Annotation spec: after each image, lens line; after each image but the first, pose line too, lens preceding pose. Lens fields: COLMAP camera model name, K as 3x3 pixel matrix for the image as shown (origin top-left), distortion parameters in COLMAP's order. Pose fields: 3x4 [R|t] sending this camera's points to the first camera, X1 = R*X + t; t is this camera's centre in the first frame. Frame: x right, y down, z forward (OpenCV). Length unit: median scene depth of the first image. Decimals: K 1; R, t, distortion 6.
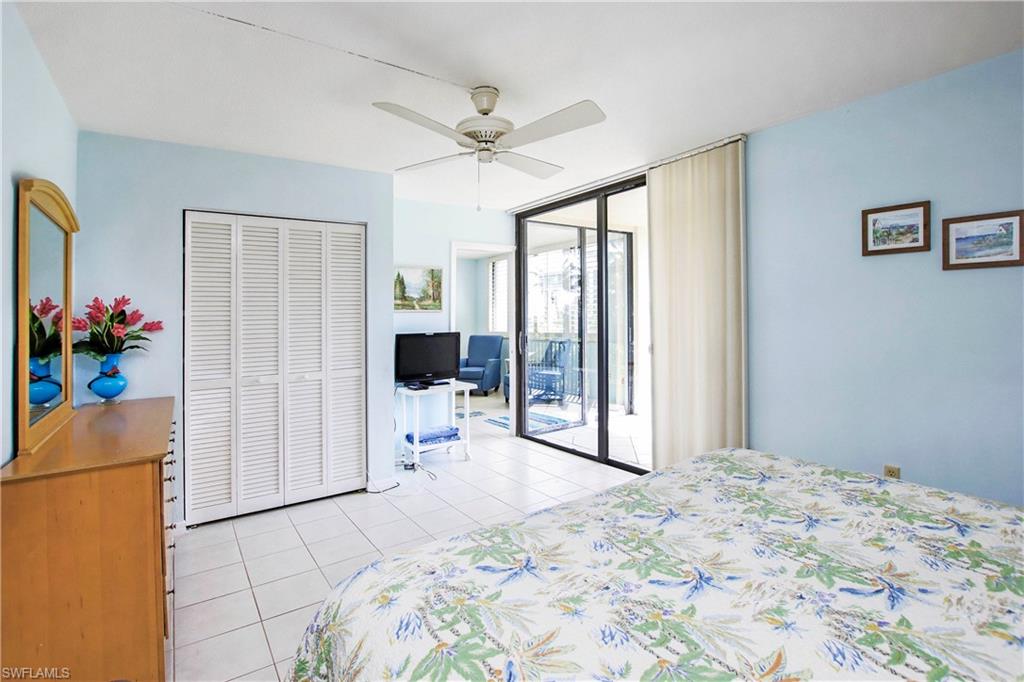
lens RADIAL K [[482.2, 0, 510.0], [0, 482.2, 323.8], [0, 0, 1]] dist [0.002753, 0.000571]
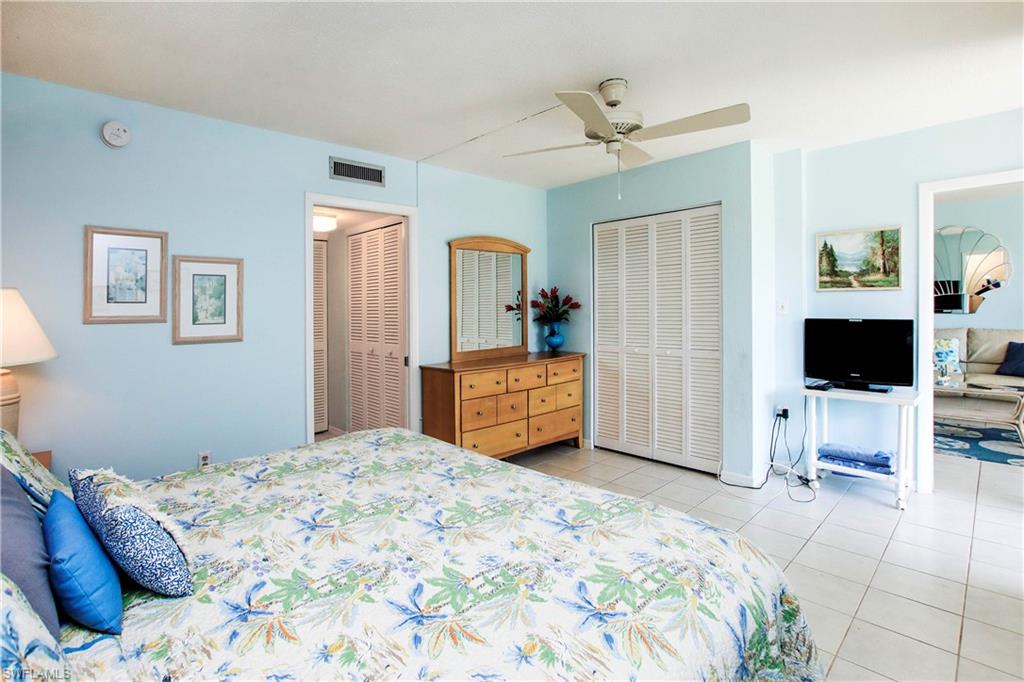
lens RADIAL K [[486.7, 0, 521.1], [0, 486.7, 313.3], [0, 0, 1]] dist [-0.031051, -0.000034]
pose [[0.165536, 0.046410, -0.985111, 0.475820], [0.007555, 0.998803, 0.048325, -0.030085], [0.986175, -0.015442, 0.164987, 0.366245]]
